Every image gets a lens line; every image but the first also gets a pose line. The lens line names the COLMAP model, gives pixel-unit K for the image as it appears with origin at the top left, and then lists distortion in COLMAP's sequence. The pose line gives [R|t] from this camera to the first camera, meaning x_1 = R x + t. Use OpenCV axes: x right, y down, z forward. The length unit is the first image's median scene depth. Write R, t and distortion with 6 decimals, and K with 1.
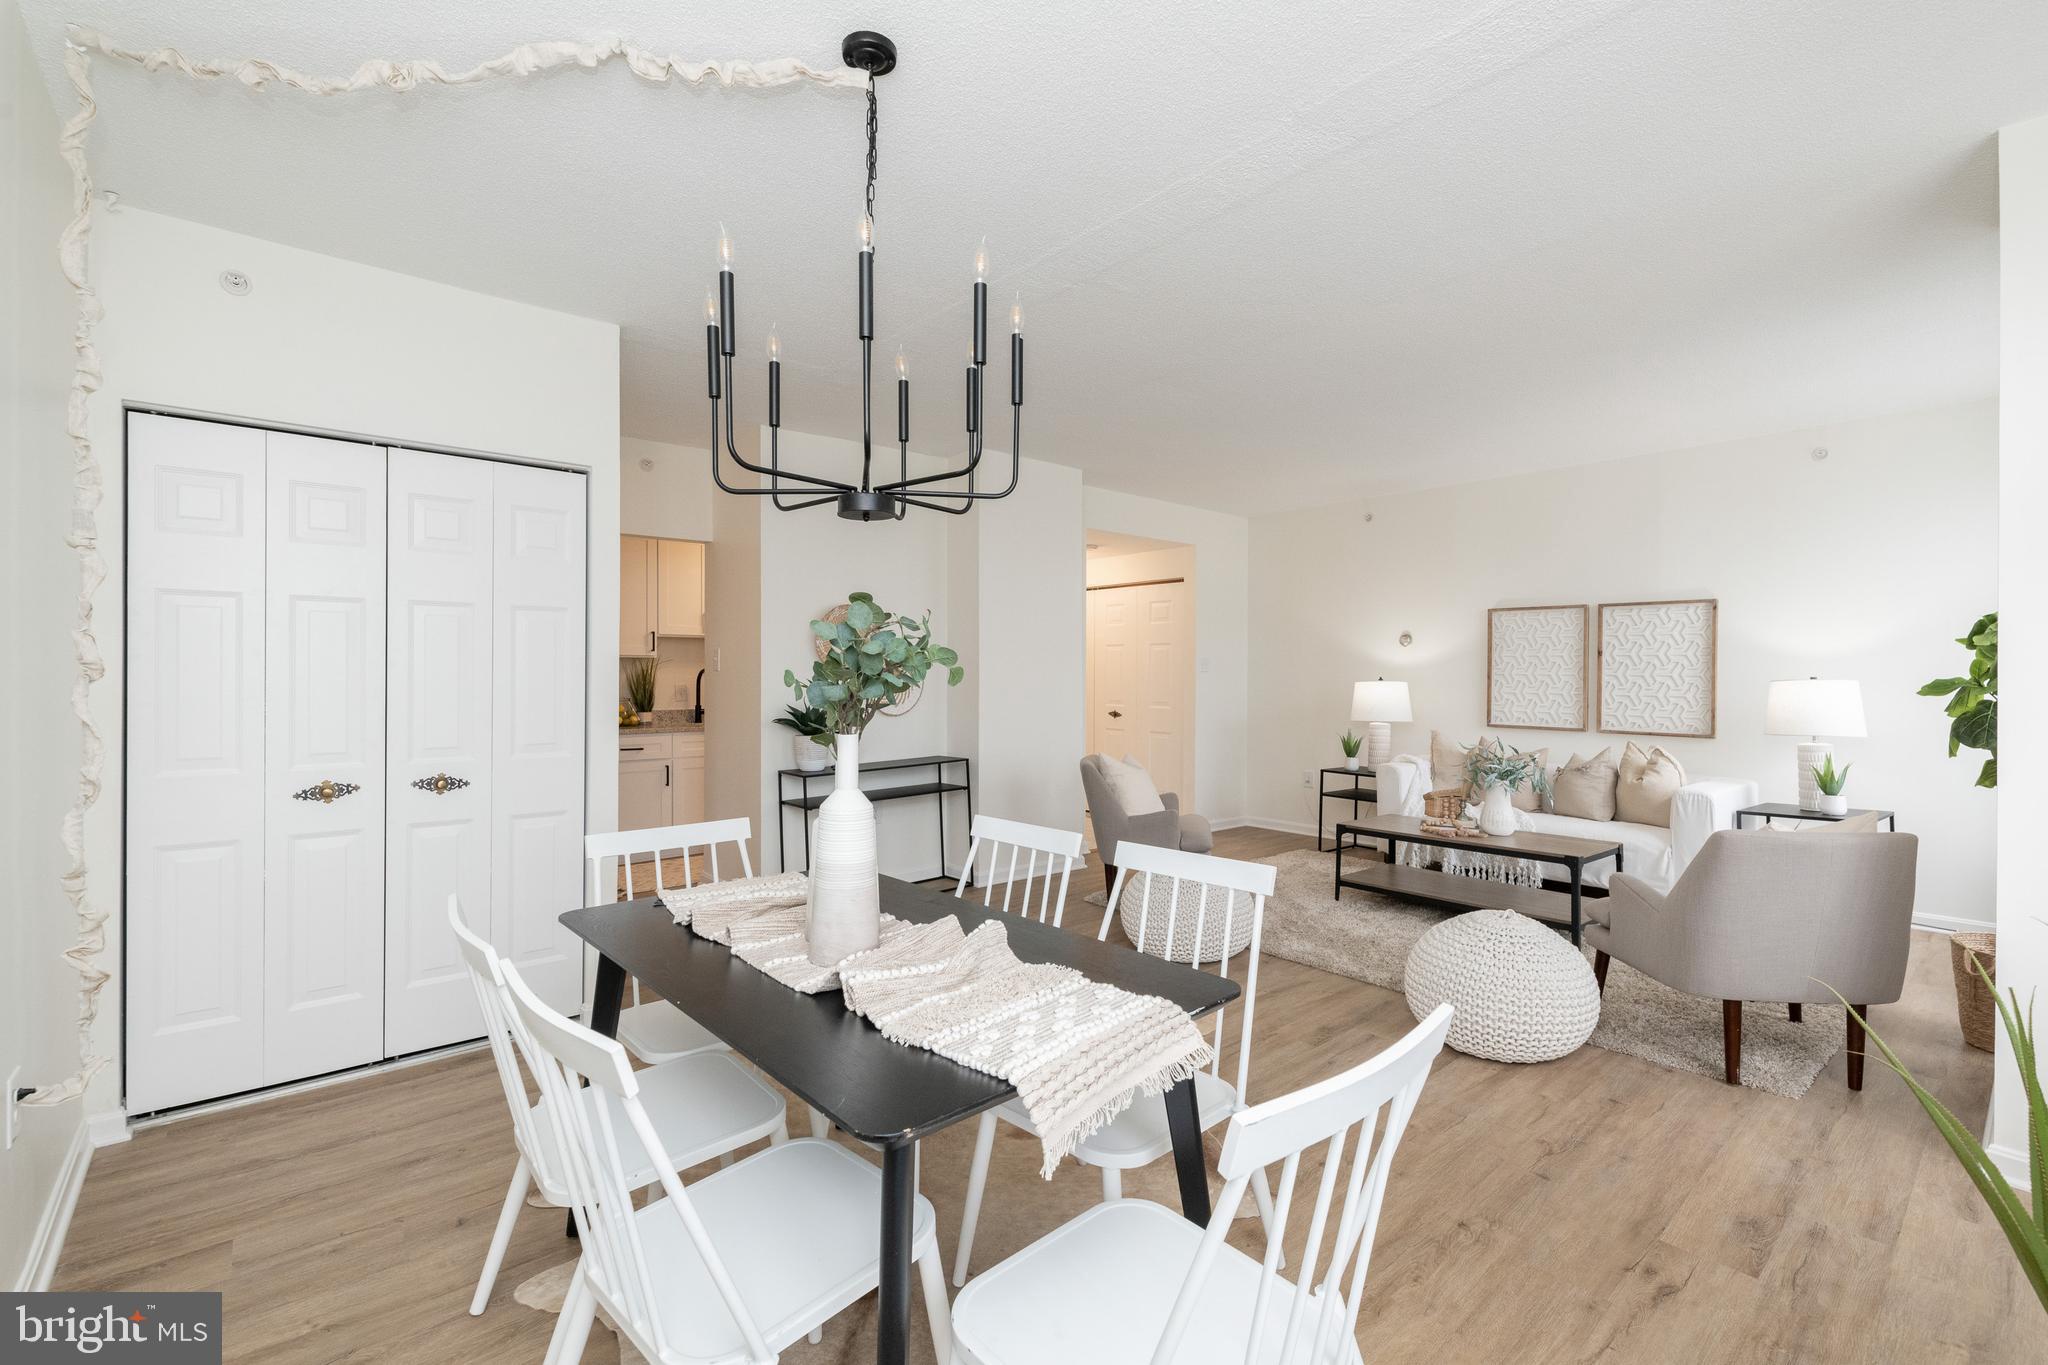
lens RADIAL K [[894.5, 0, 1033.2], [0, 894.5, 675.7], [0, 0, 1]] dist [0.000638, -0.013389]
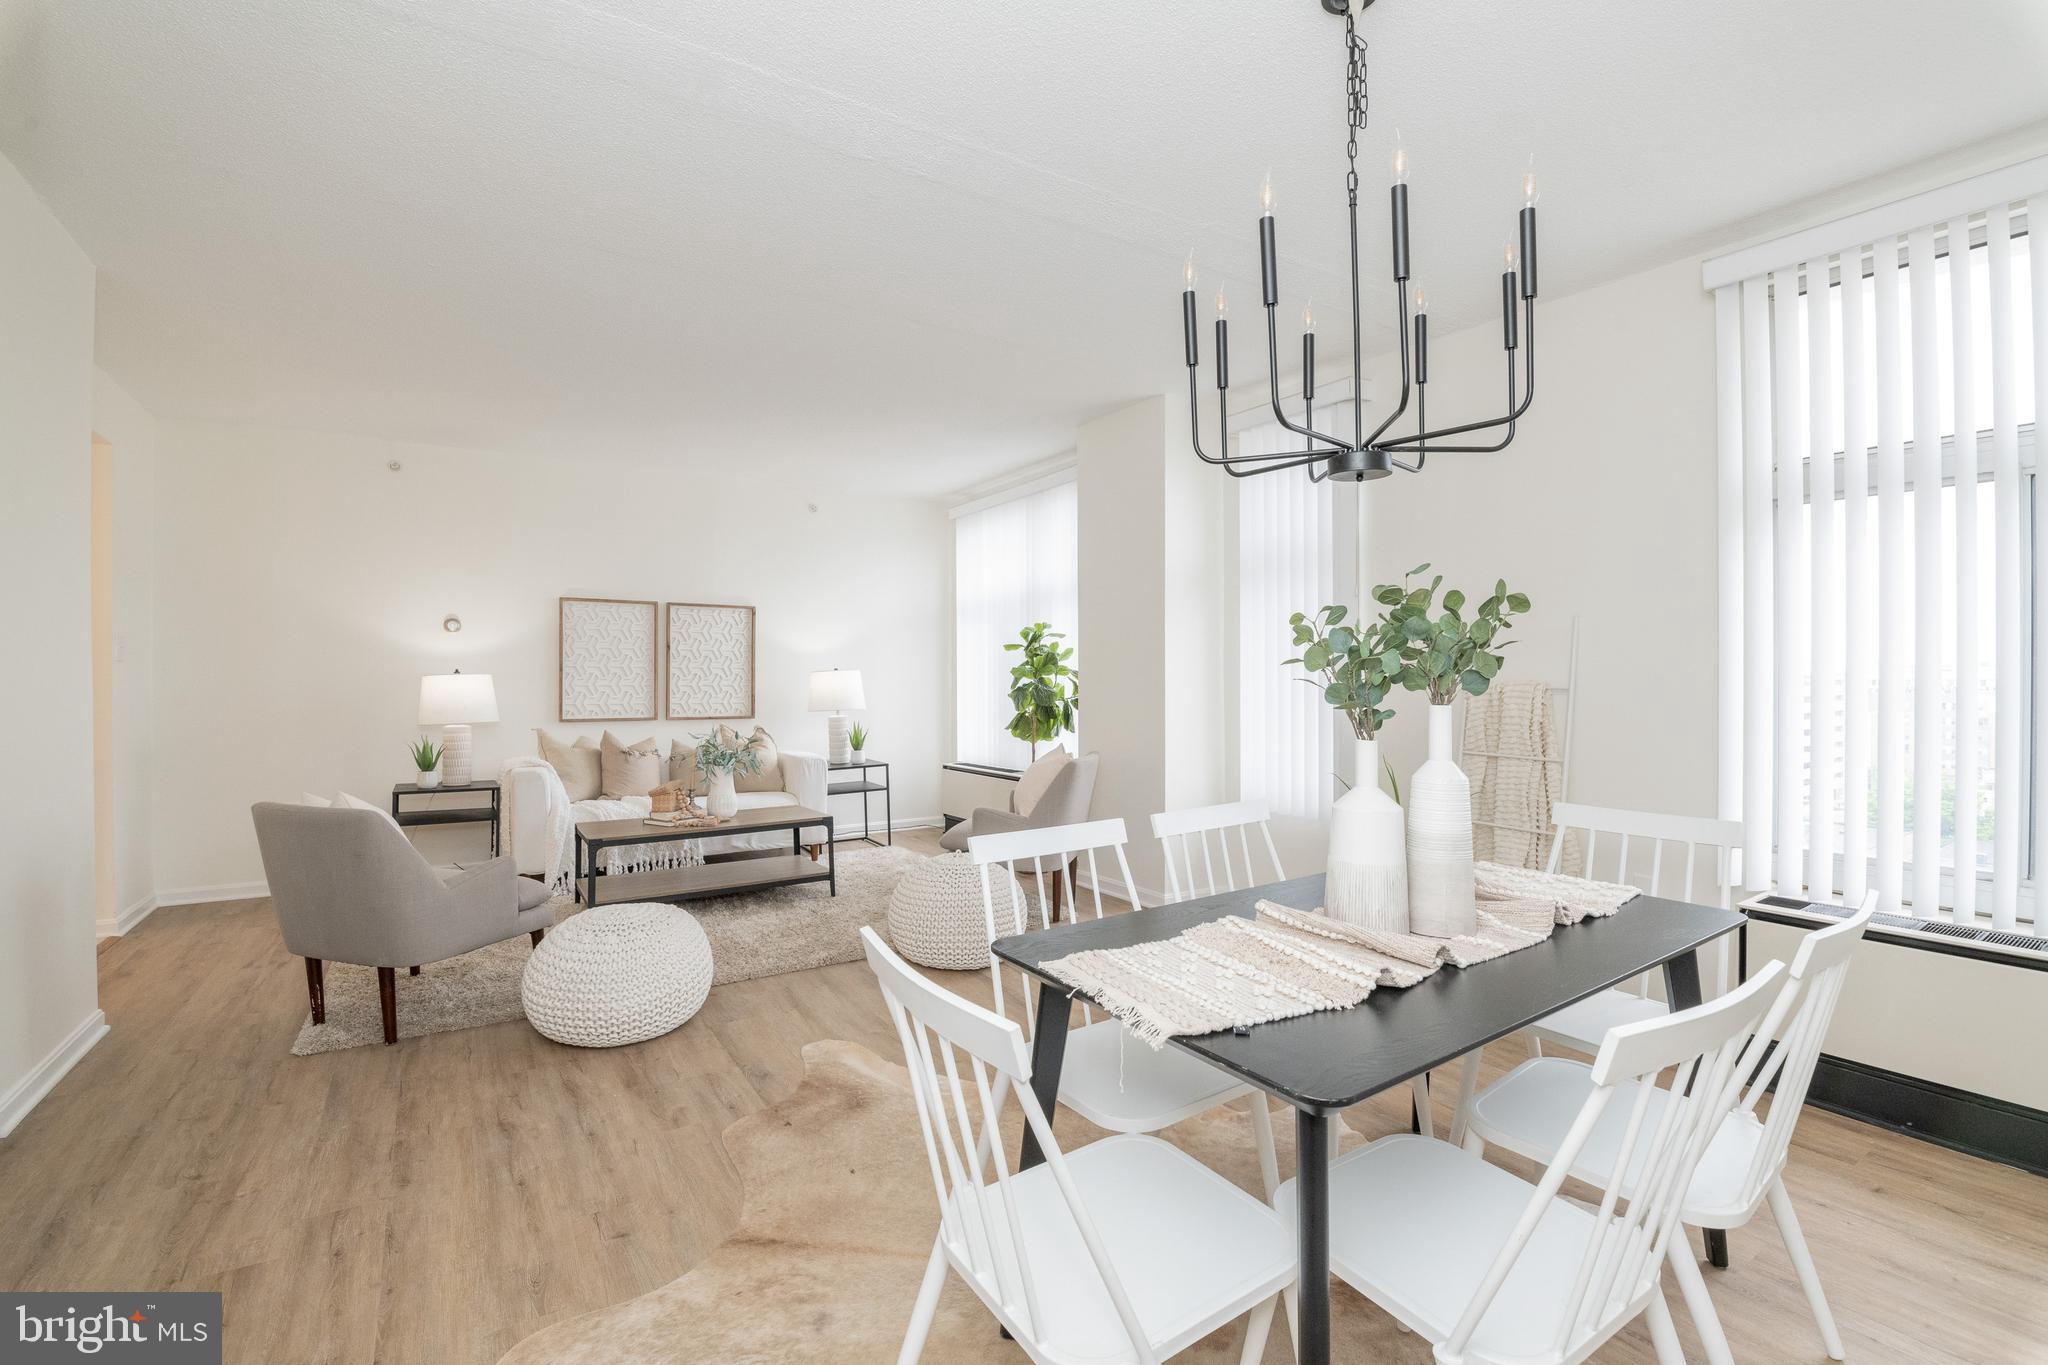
lens RADIAL K [[894.5, 0, 1033.2], [0, 894.5, 675.7], [0, 0, 1]] dist [0.000638, -0.013389]
pose [[0.106334, -0.003597, 0.994324, -0.436785], [0.004174, 0.999986, 0.003171, 0.008368], [-0.994322, 0.003813, 0.106347, 0.468249]]
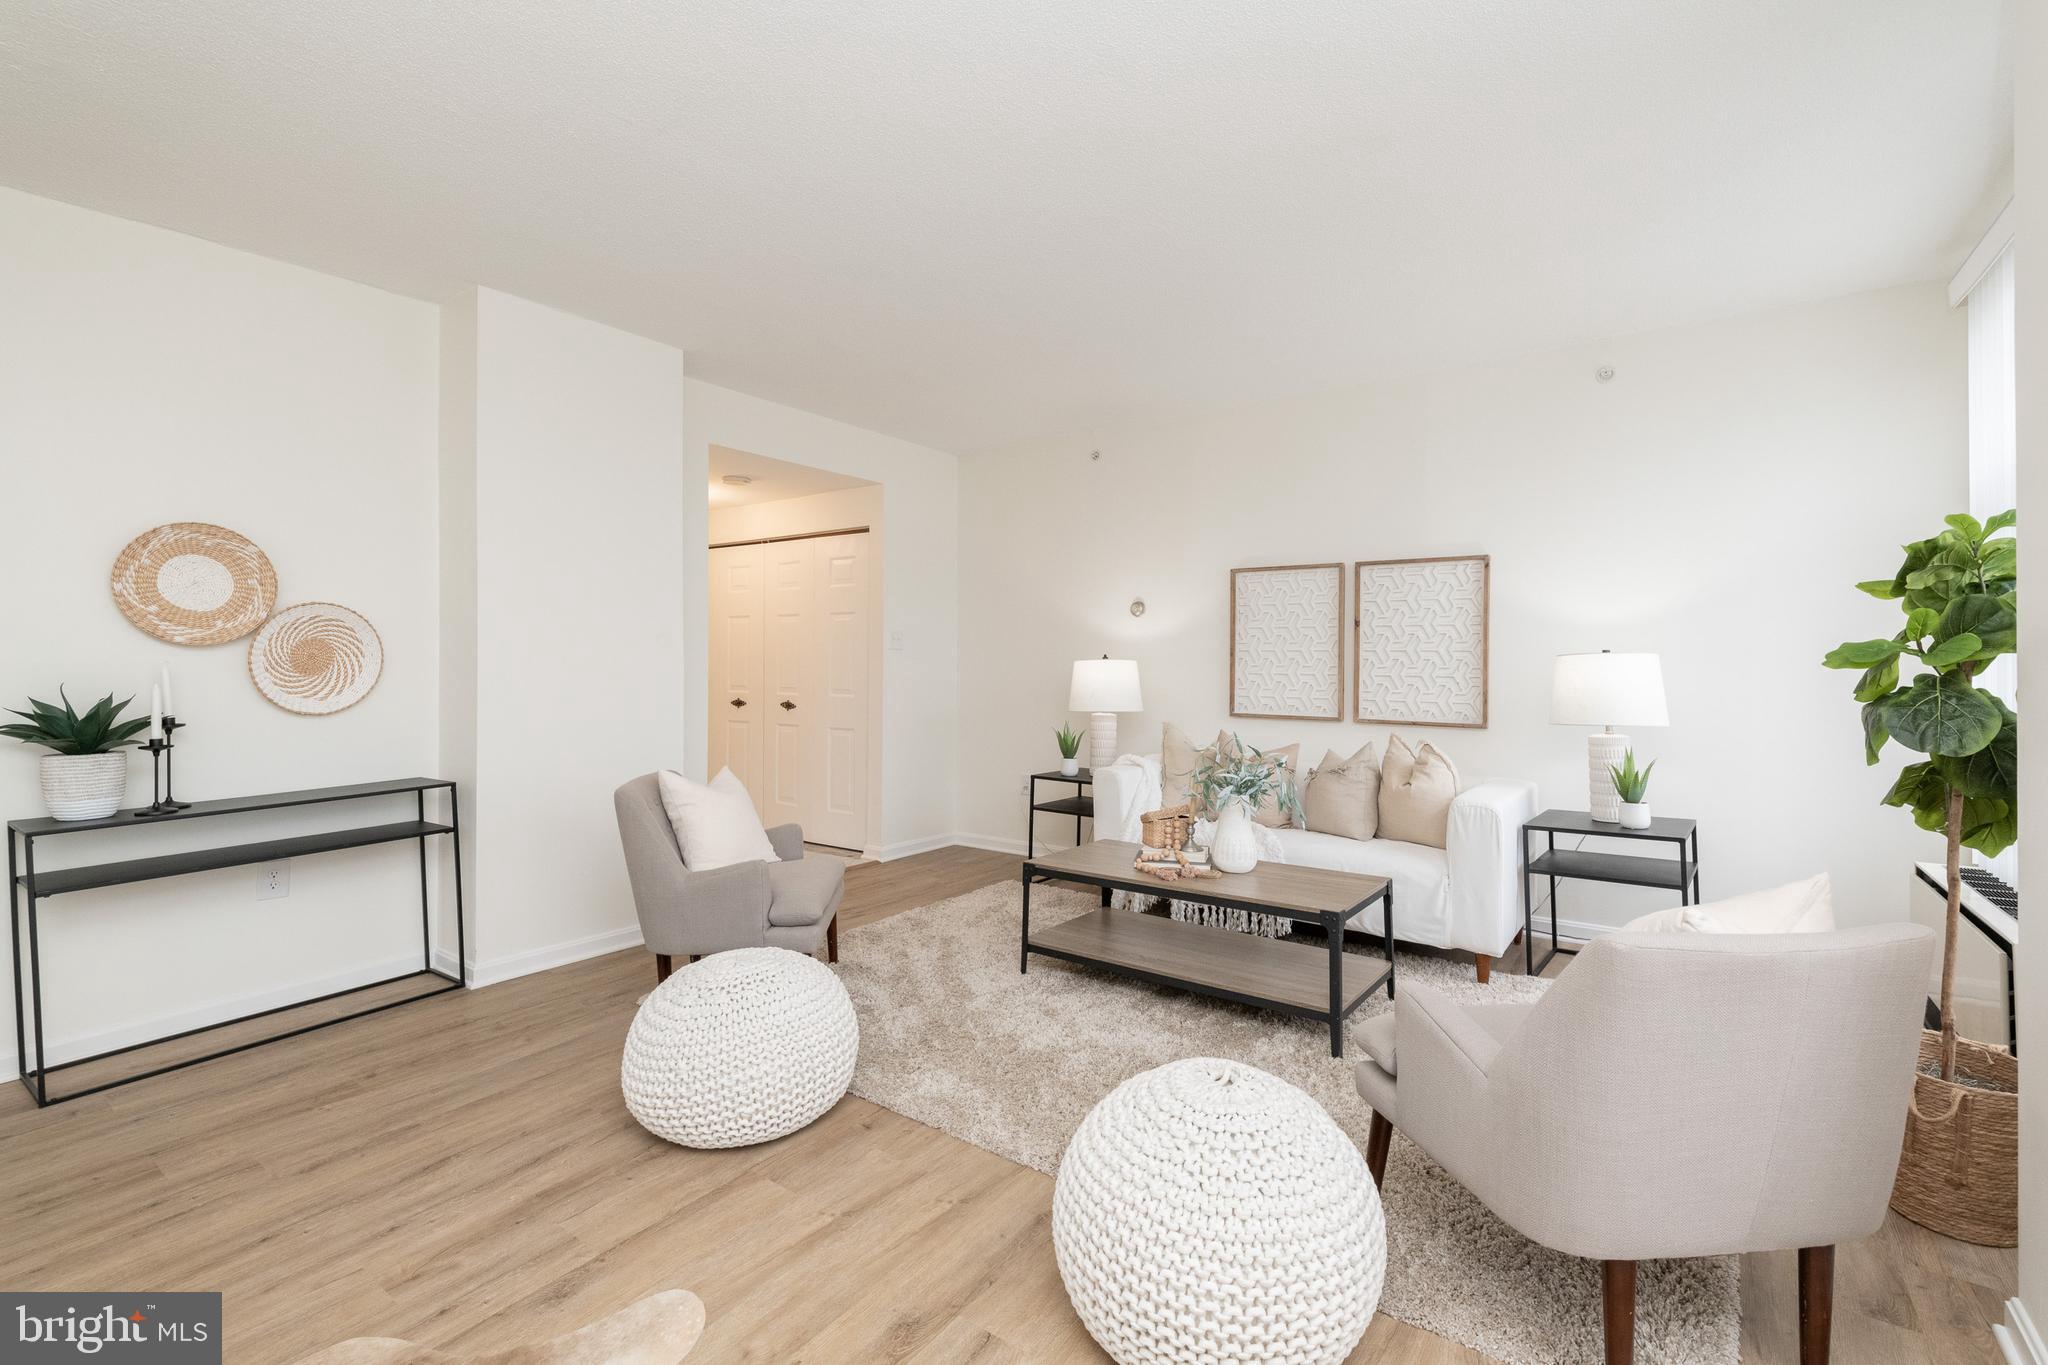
lens RADIAL K [[882.9, 0, 1055.9], [0, 882.9, 665.6], [0, 0, 1]] dist [0.002366, 0.000376]
pose [[0.968232, -0.001425, 0.250050, 0.185569], [0.000943, 0.999997, 0.002045, 0.011690], [-0.250052, -0.001744, 0.968231, 0.319306]]
